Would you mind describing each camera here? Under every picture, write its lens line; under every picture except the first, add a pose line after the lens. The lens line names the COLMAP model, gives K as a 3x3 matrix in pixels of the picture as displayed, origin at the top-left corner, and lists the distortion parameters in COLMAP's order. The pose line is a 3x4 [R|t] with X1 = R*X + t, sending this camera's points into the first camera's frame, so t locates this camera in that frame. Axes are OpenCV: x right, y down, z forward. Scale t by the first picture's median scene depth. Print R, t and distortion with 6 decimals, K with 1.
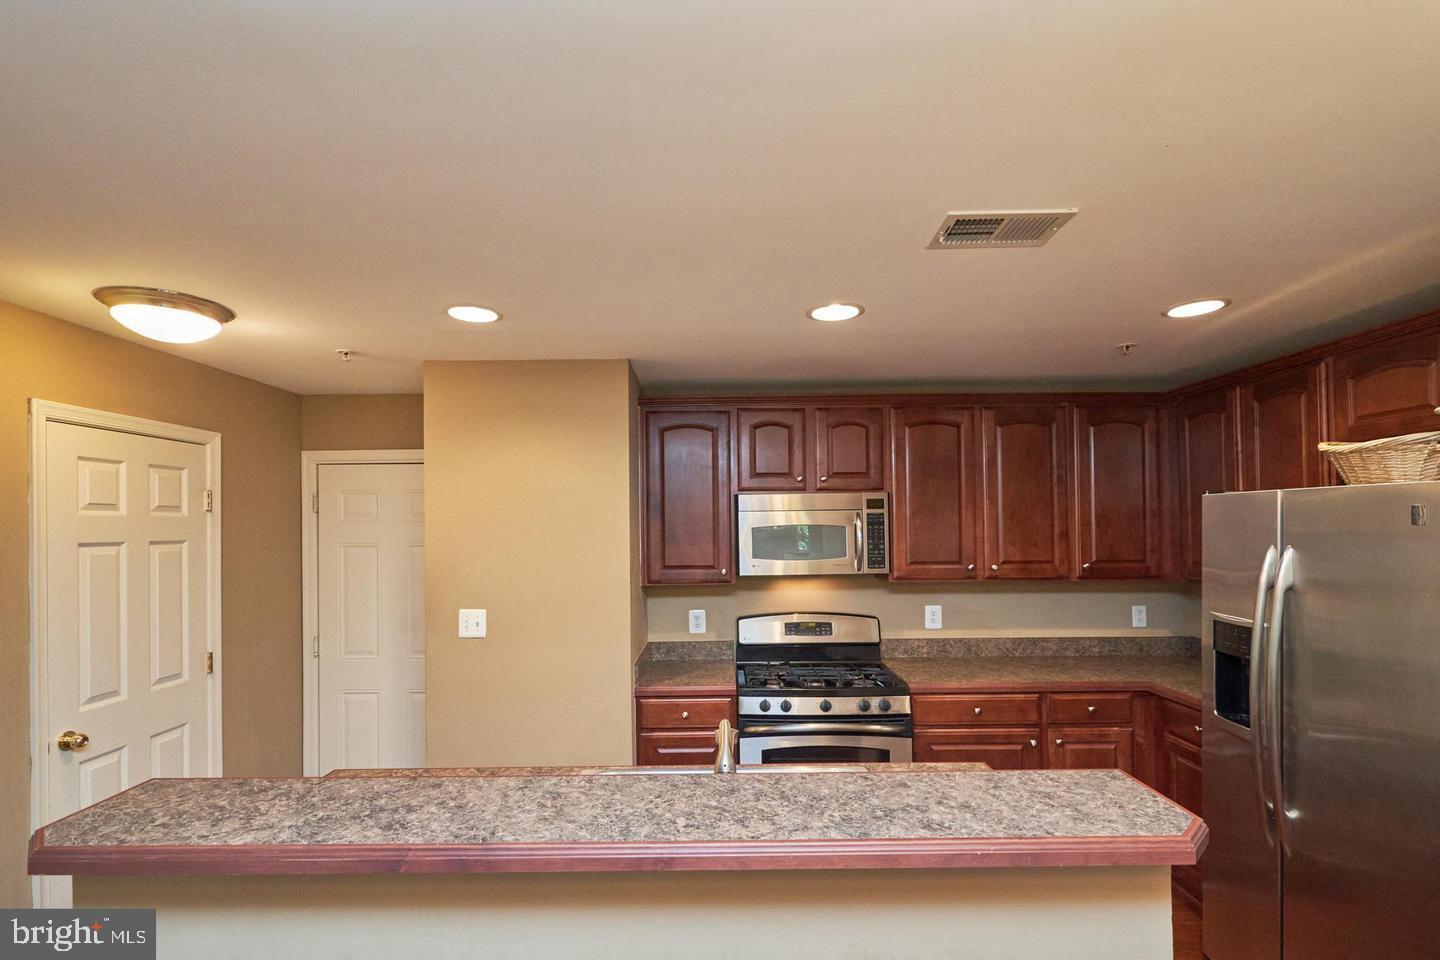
lens RADIAL K [[676.1, 0, 716.3], [0, 676.1, 510.6], [0, 0, 1]] dist [0.002059, 0.000381]
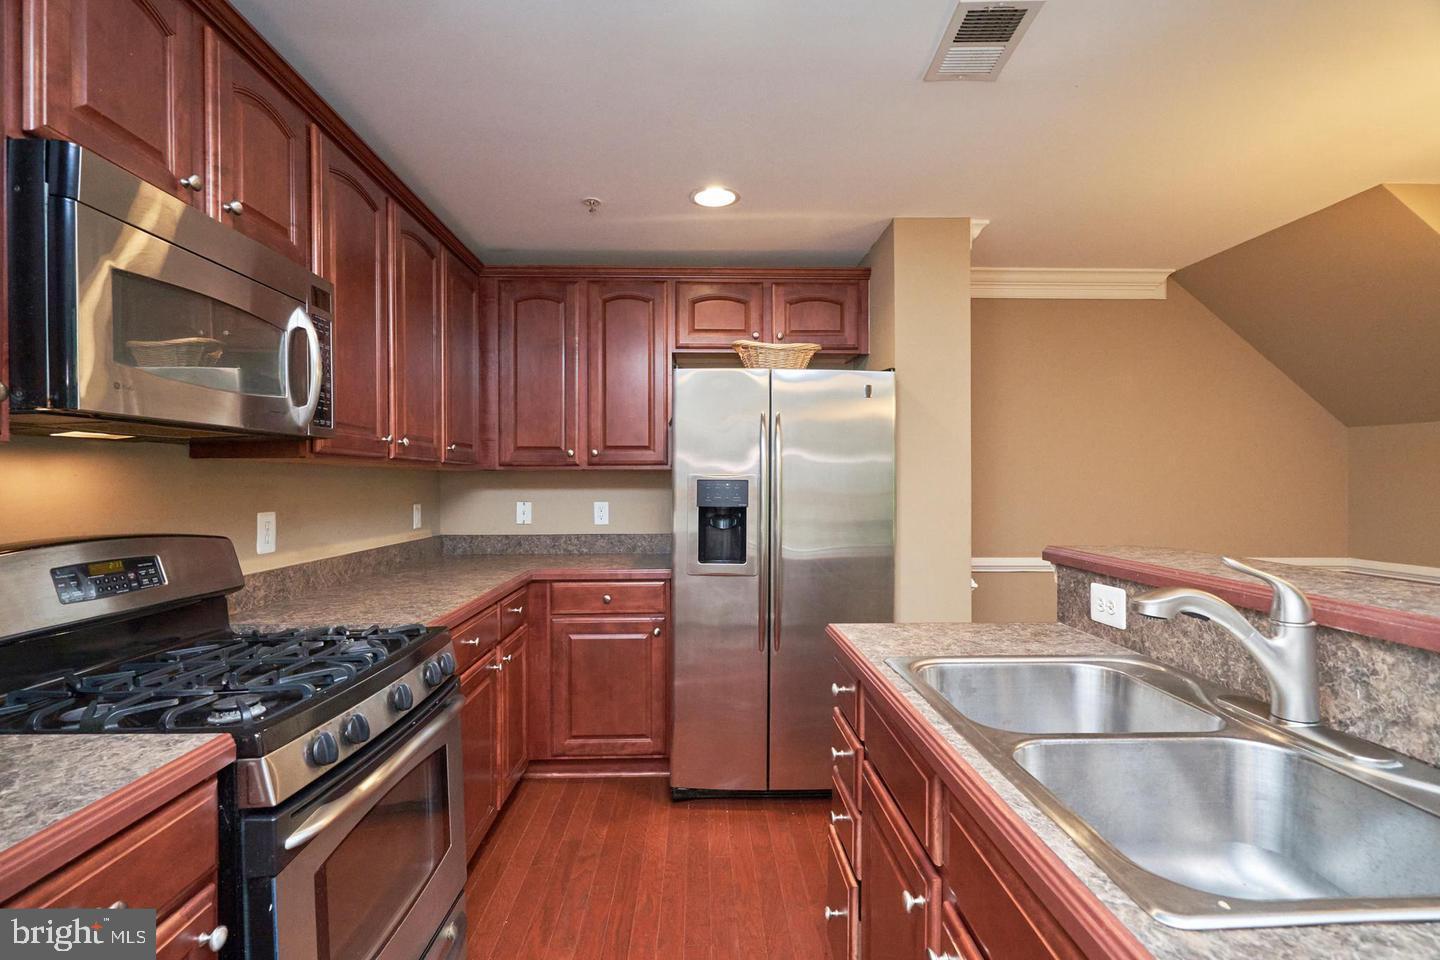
lens RADIAL K [[684.7, 0, 720.0], [0, 684.7, 480.0], [0, 0, 1]] dist [0.000319, 0.000261]
pose [[-0.040026, 0.012775, 0.999117, -0.305302], [-0.021495, 0.999676, -0.013643, 0.134023], [-0.998967, -0.022022, -0.039738, 0.766929]]
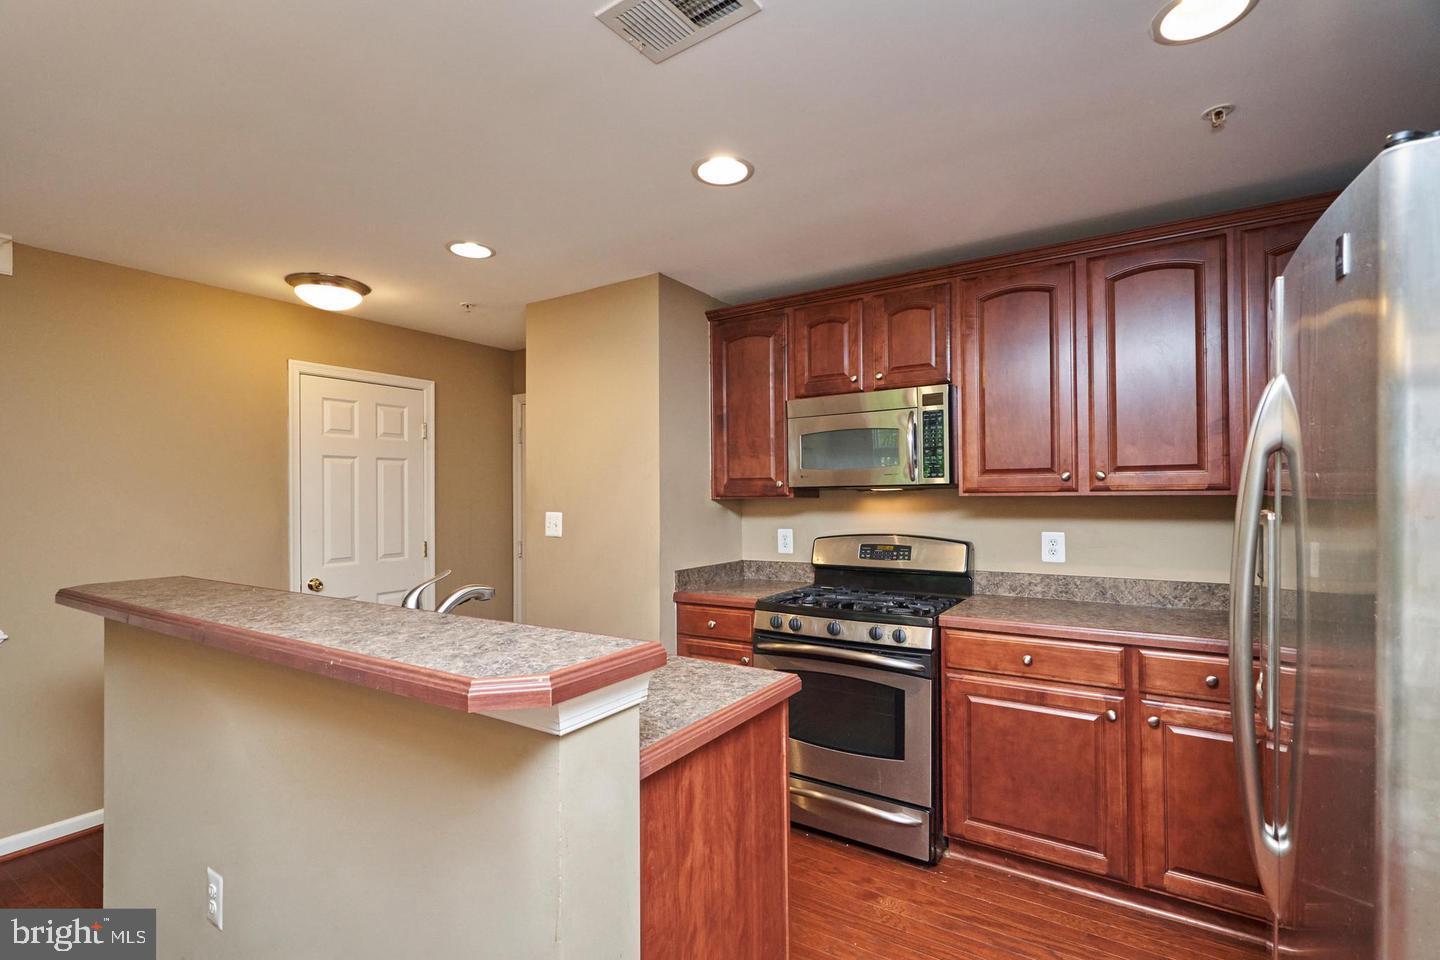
lens RADIAL K [[673.2, 0, 720.0], [0, 673.2, 480.0], [0, 0, 1]] dist [0.000213, 0.000167]
pose [[0.840974, -0.007283, -0.541027, 0.491447], [0.011047, 0.999932, 0.003711, 0.087604], [0.540963, -0.009098, 0.840997, 0.180984]]
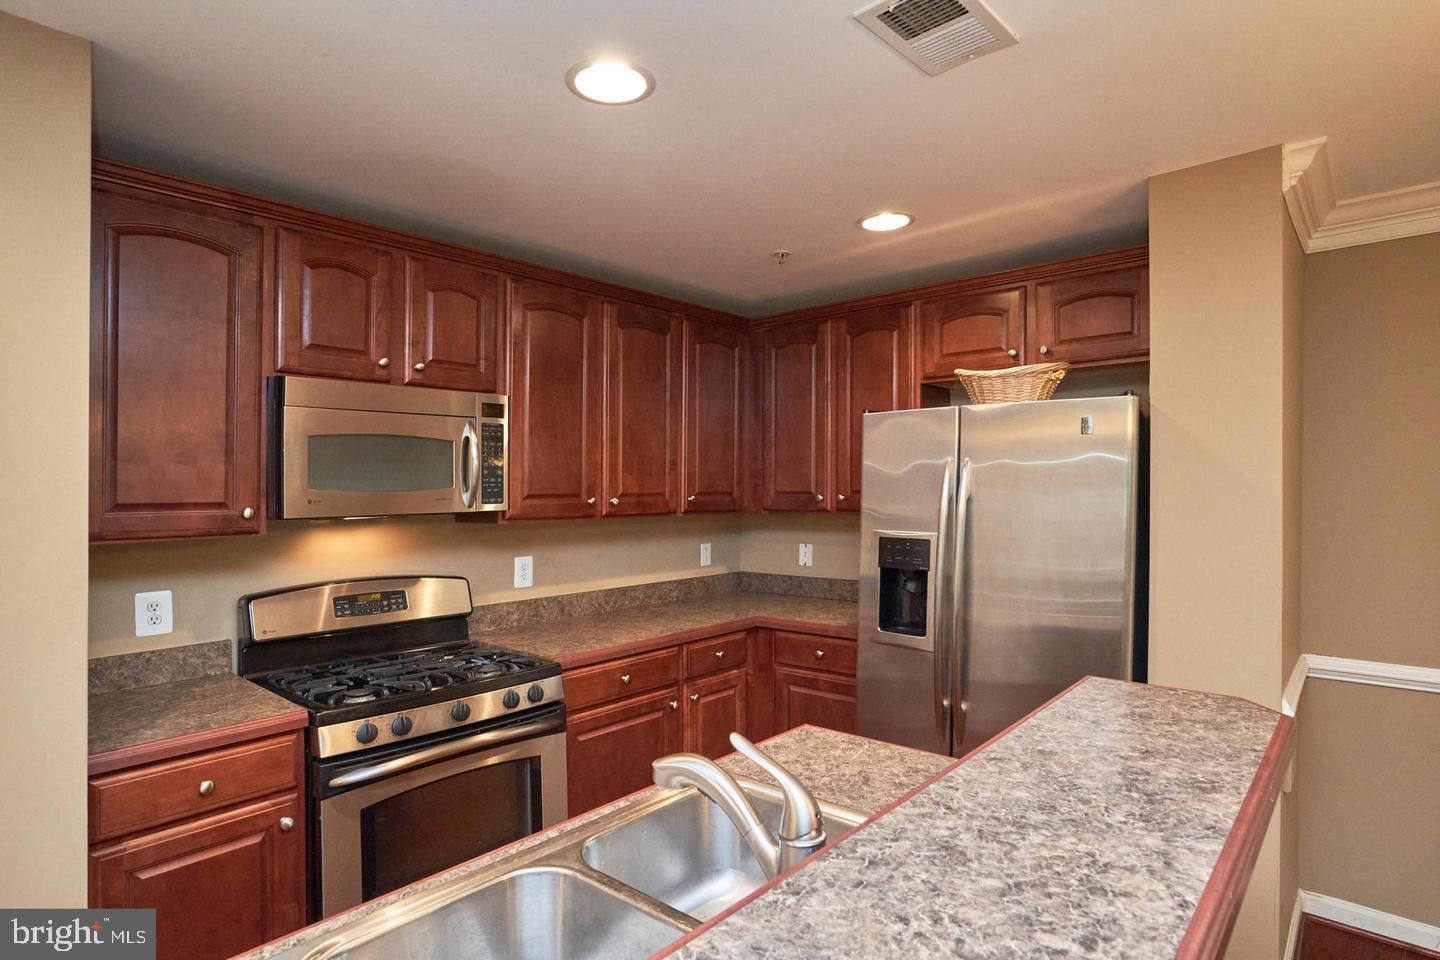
lens RADIAL K [[774.4, 0, 693.3], [0, 774.4, 484.1], [0, 0, 1]] dist [-0.020253, 0.000923]
pose [[0.663598, 0.010377, 0.748017, -0.235133], [-0.016872, 0.999857, 0.001097, 0.065414], [-0.747899, -0.013349, 0.663678, 0.340272]]
